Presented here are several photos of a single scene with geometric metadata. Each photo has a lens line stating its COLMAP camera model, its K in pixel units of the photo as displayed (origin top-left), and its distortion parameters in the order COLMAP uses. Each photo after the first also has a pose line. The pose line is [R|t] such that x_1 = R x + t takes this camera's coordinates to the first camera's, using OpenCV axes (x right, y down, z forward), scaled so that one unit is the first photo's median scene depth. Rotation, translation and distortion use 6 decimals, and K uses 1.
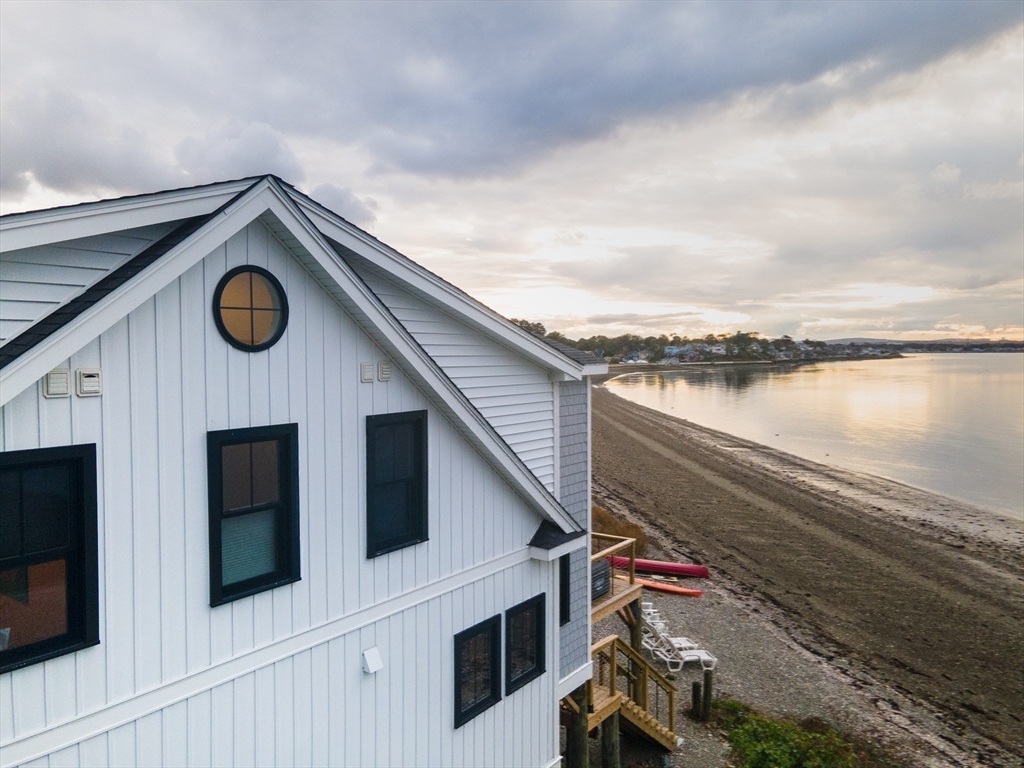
lens RADIAL K [[745.5, 0, 510.8], [0, 745.5, 378.4], [0, 0, 1]] dist [0.030300, 0.009470]
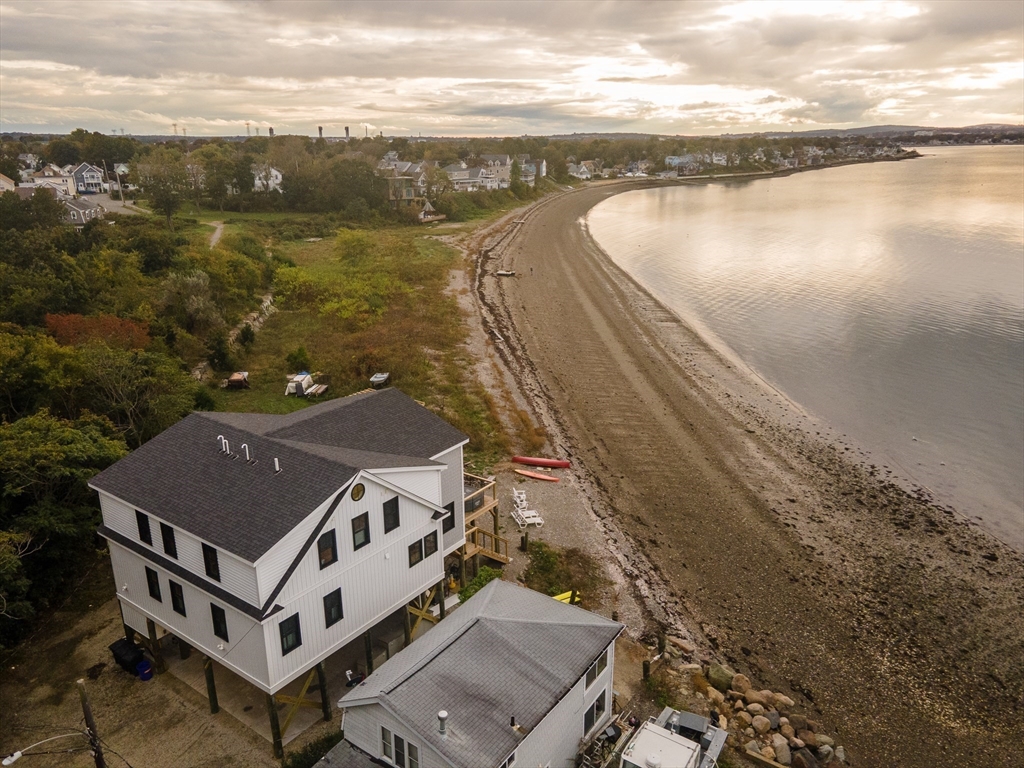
lens RADIAL K [[745.5, 0, 512.8], [0, 745.5, 387.0], [0, 0, 1]] dist [0.030300, 0.009470]
pose [[1.000000, 0.000177, -0.000384, 0.167032], [-0.000066, 0.962671, 0.270674, -0.536099], [0.000418, -0.270674, 0.962671, -0.892049]]
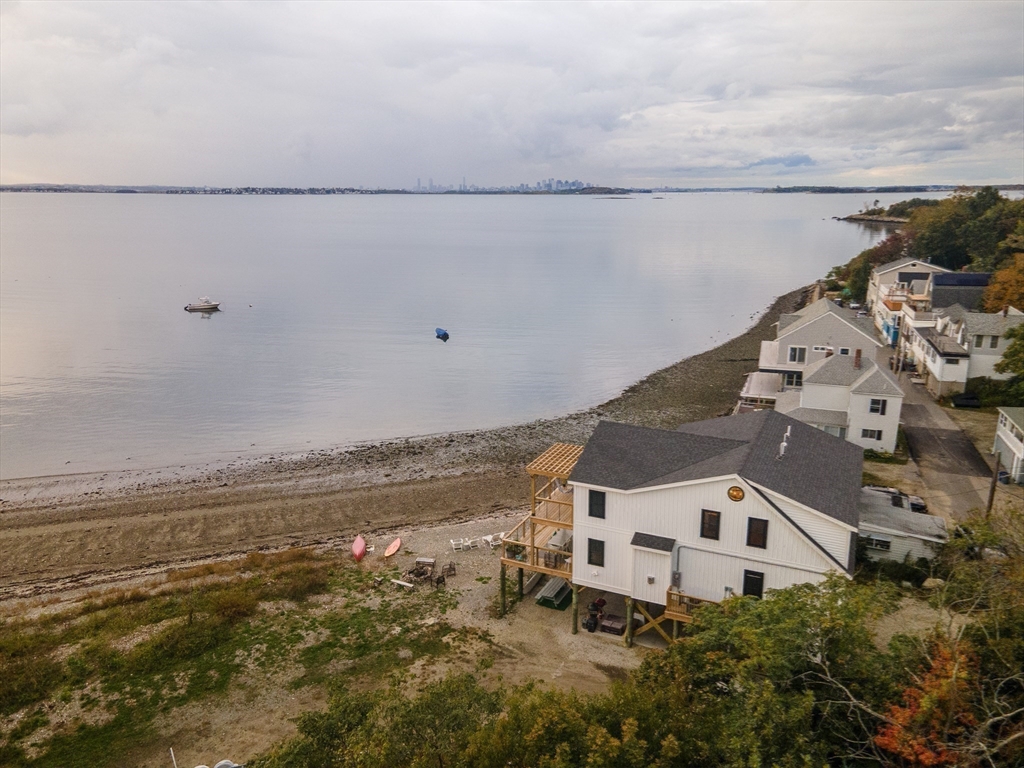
lens RADIAL K [[745.5, 0, 507.1], [0, 745.5, 389.3], [0, 0, 1]] dist [0.030300, 0.009470]
pose [[-0.182001, -0.249115, 0.951219, -1.735863], [0.043609, 0.964379, 0.260905, -0.639846], [-0.982331, 0.088967, -0.164654, 1.208798]]
